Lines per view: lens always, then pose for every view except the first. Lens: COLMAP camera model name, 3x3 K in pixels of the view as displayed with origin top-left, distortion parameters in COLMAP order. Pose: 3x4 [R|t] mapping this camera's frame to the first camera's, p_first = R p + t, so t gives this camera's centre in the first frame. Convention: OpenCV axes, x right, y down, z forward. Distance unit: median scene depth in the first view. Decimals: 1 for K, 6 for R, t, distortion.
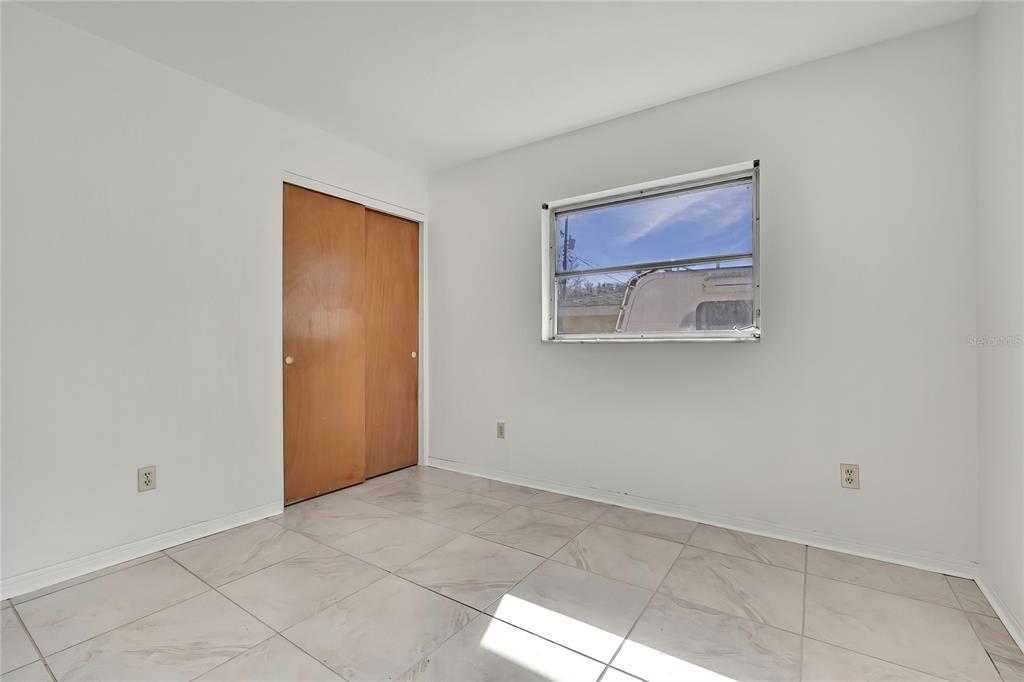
lens RADIAL K [[438.1, 0, 513.1], [0, 438.1, 339.8], [0, 0, 1]] dist [-0.002317, -0.000482]
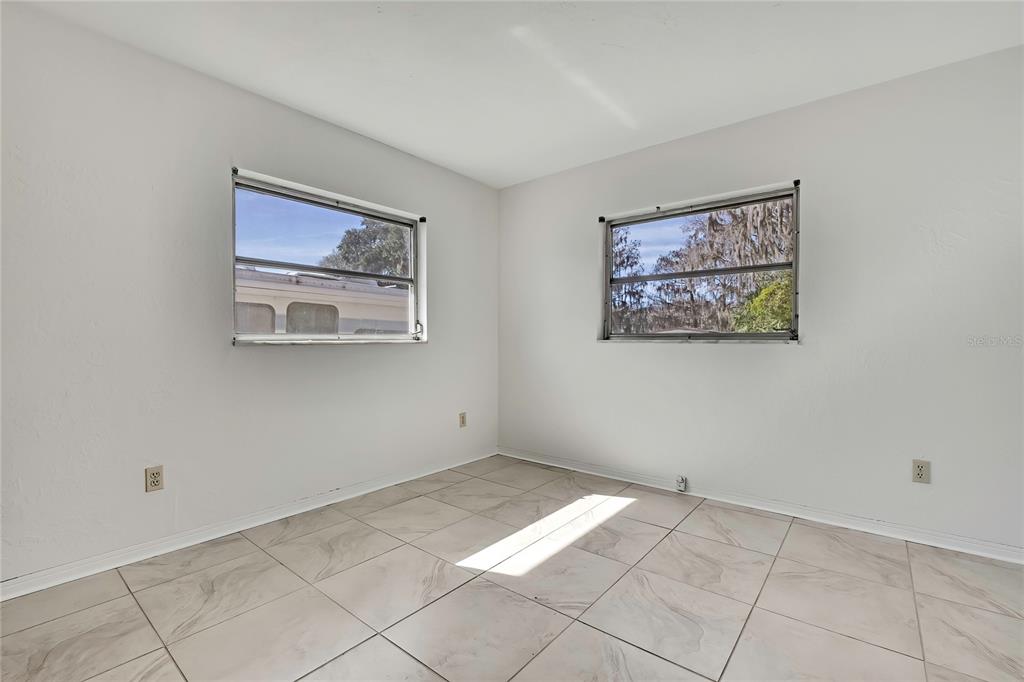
lens RADIAL K [[438.1, 0, 511.7], [0, 438.1, 339.5], [0, 0, 1]] dist [-0.002317, -0.000482]
pose [[0.121692, 0.005362, 0.992553, -0.792619], [-0.000919, 0.999986, -0.005289, 0.001325], [-0.992568, -0.000269, 0.121695, 0.503073]]
